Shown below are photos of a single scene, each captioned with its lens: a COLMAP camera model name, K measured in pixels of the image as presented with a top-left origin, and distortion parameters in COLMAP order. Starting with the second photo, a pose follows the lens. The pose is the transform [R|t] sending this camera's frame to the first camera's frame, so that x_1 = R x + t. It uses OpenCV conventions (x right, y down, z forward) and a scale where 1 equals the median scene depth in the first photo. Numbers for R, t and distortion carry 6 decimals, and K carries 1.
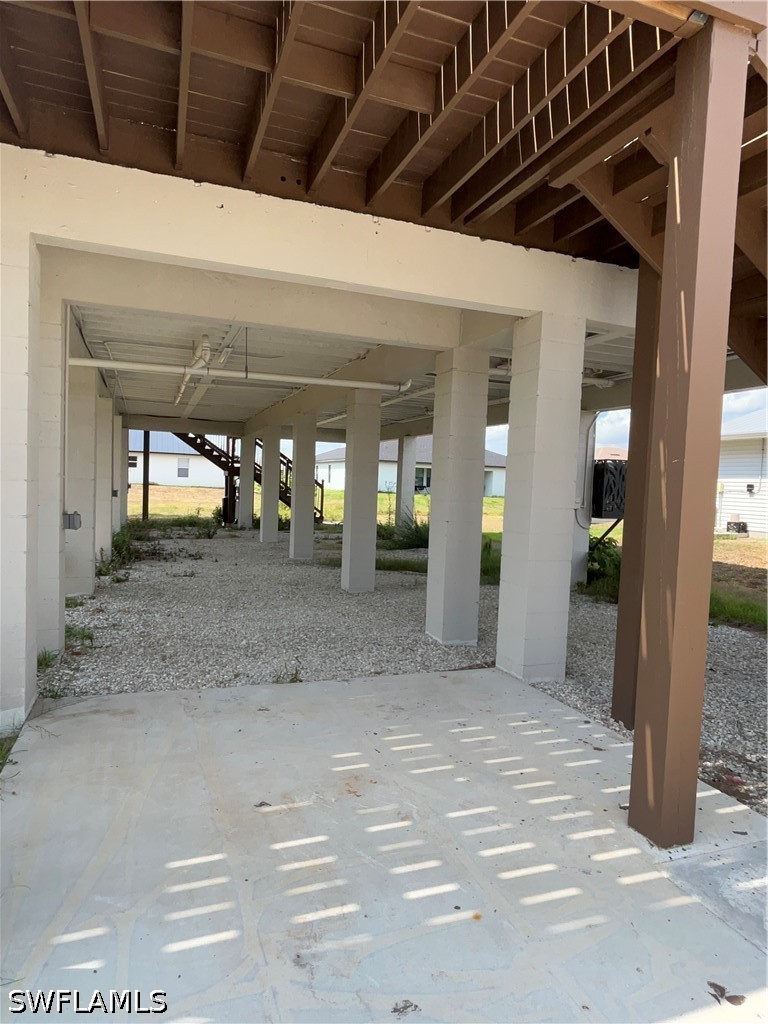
lens RADIAL K [[617.1, 0, 384.6], [0, 617.1, 509.9], [0, 0, 1]] dist [0.003051, 0.002599]
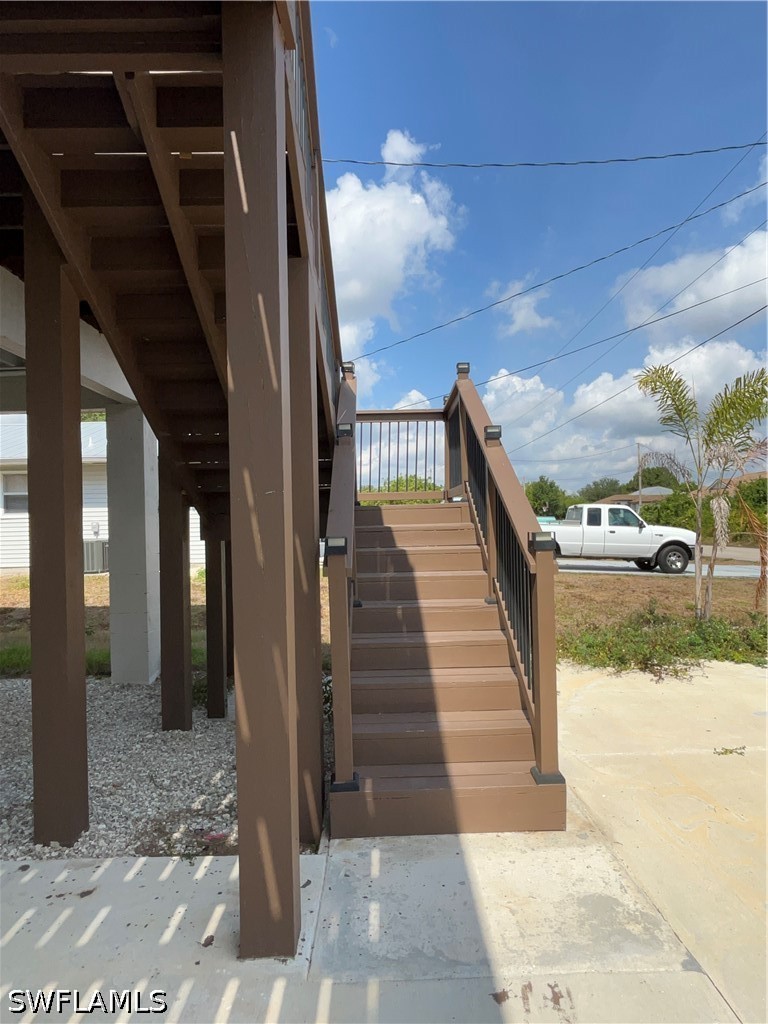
lens RADIAL K [[617.1, 0, 389.8], [0, 617.1, 522.2], [0, 0, 1]] dist [0.003051, 0.002599]
pose [[0.327653, -0.034233, 0.944178, -0.190793], [0.062067, 0.997965, 0.014644, -0.028654], [-0.942757, 0.053804, 0.329111, 0.392763]]
